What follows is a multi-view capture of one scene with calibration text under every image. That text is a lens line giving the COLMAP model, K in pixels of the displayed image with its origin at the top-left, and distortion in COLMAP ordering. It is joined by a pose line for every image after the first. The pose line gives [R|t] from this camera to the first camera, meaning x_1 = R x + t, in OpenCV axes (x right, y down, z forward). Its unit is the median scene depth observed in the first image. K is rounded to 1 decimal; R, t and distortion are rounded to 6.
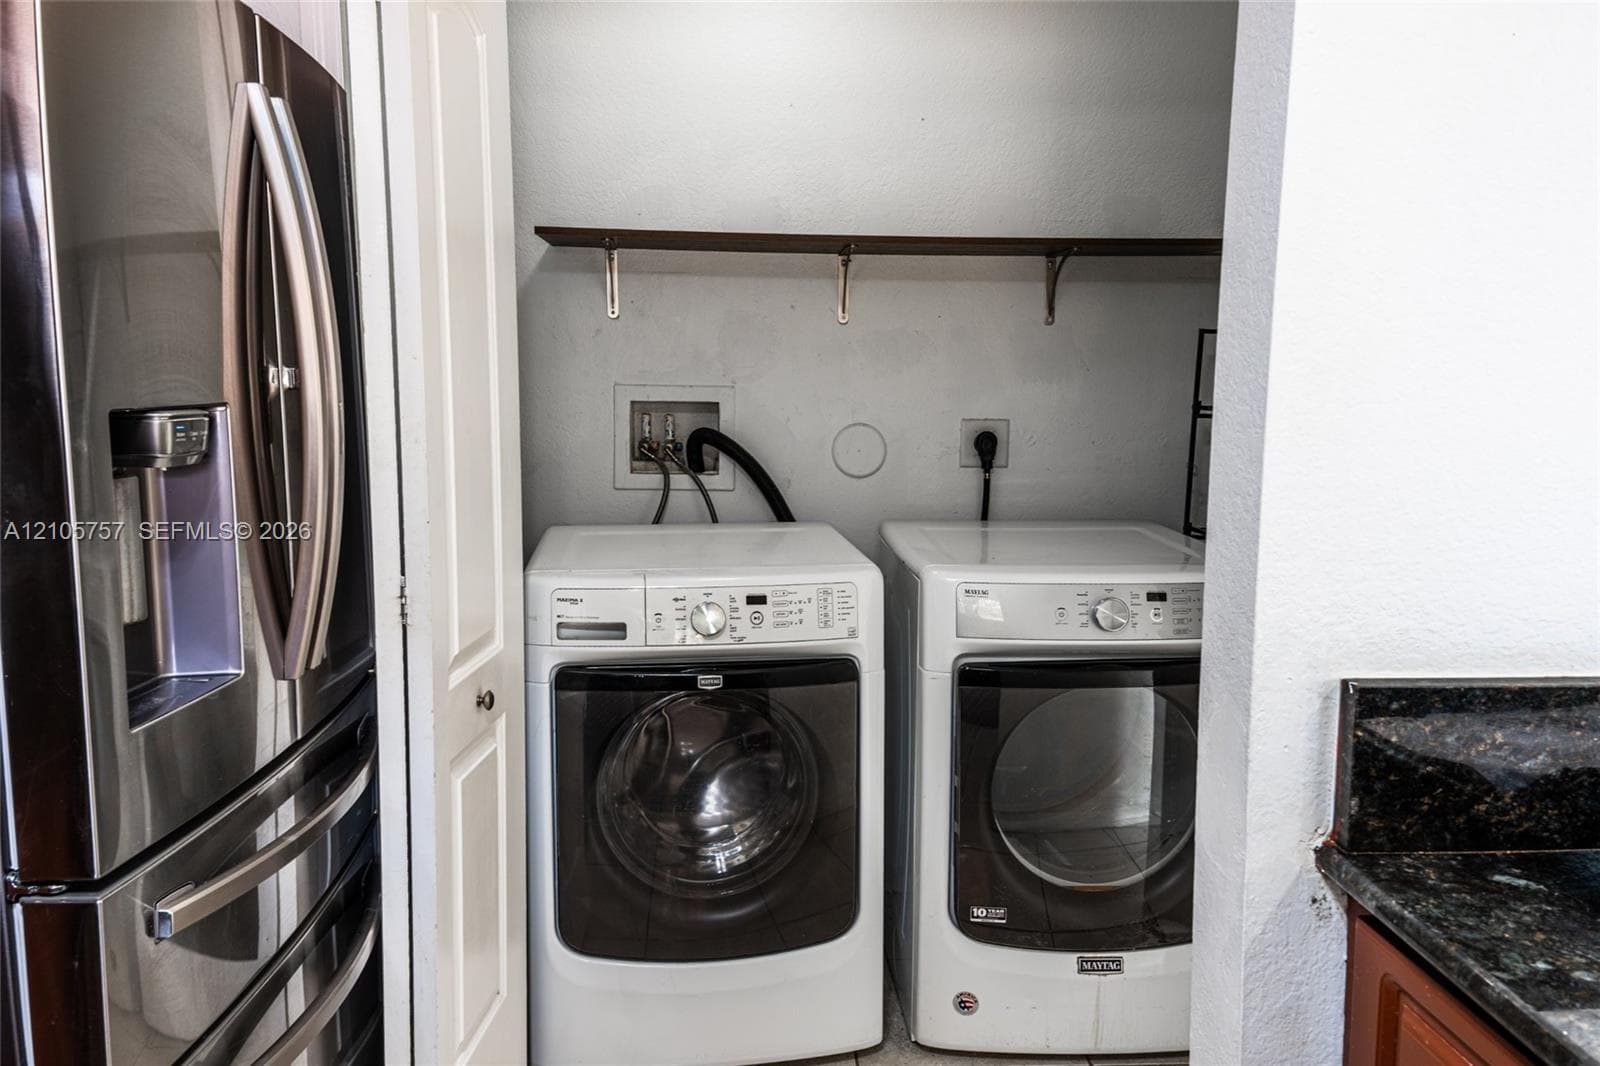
lens RADIAL K [[1213.4, 0, 802.2], [0, 1213.4, 535.0], [0, 0, 1]] dist [0.142687, -0.148934]
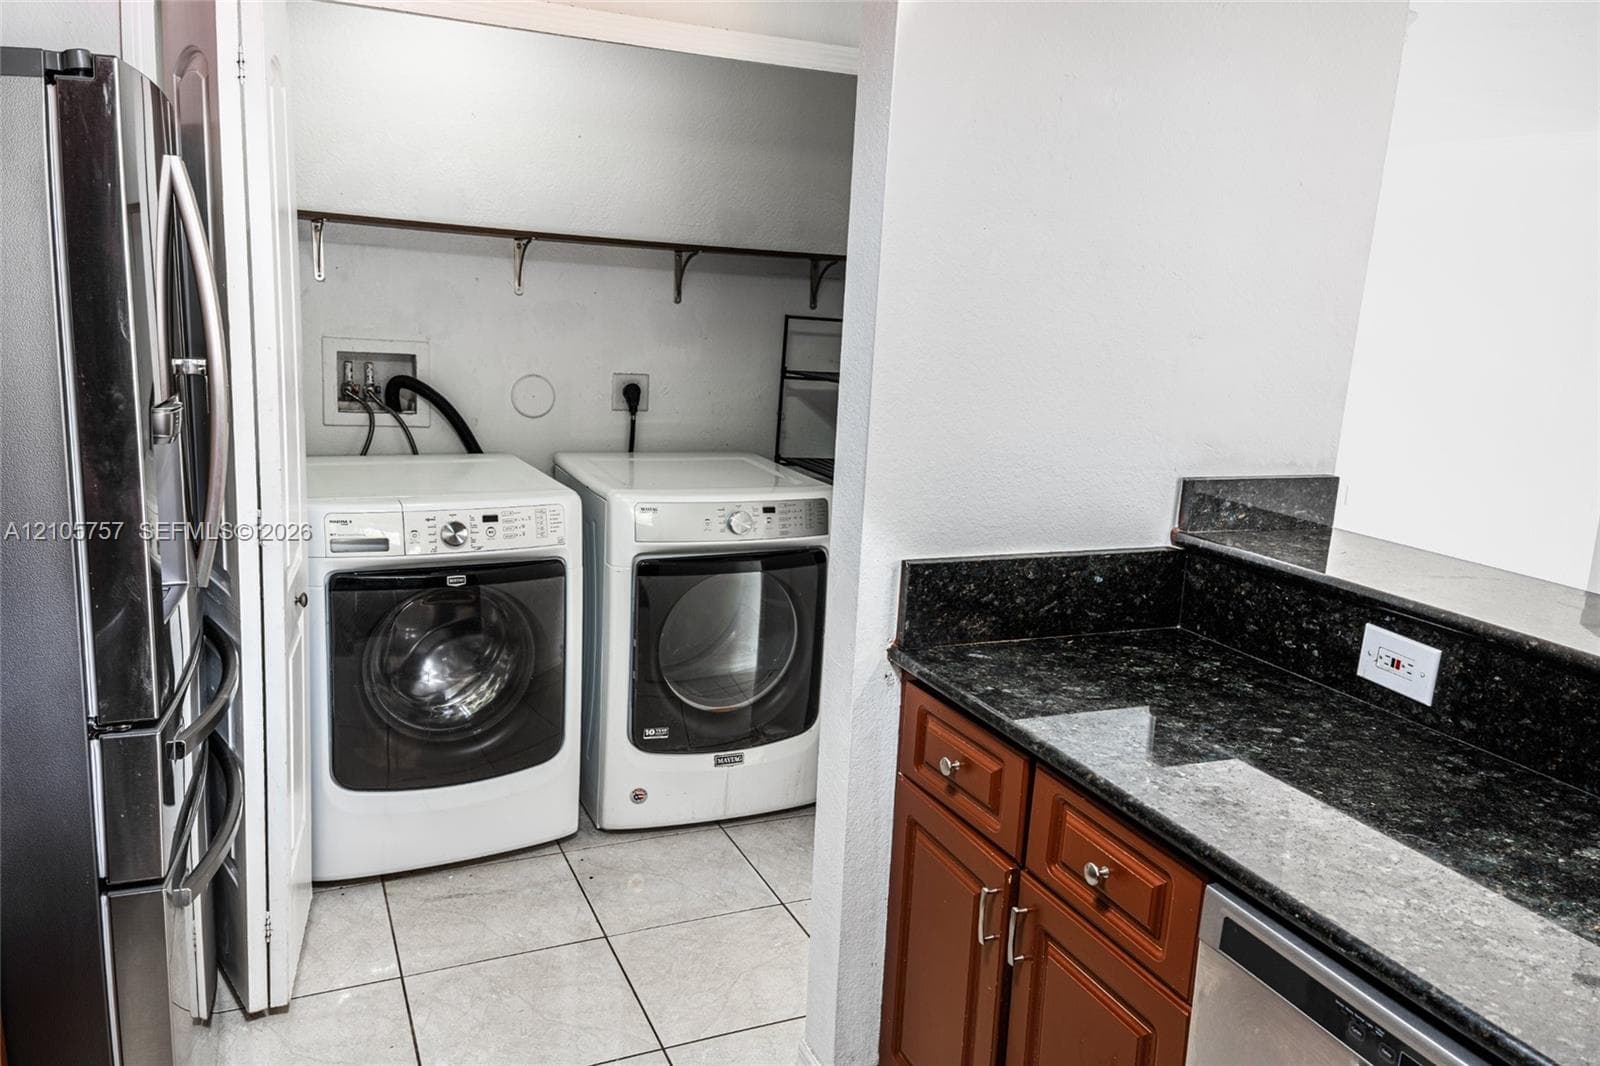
lens RADIAL K [[1120.9, 0, 747.5], [0, 1120.9, 513.5], [0, 0, 1]] dist [0.054058, 0.043458]
pose [[0.949171, -0.020584, 0.314087, -0.153018], [0.000516, 0.997960, 0.063843, -0.030488], [-0.314760, -0.060436, 0.947245, -0.256950]]
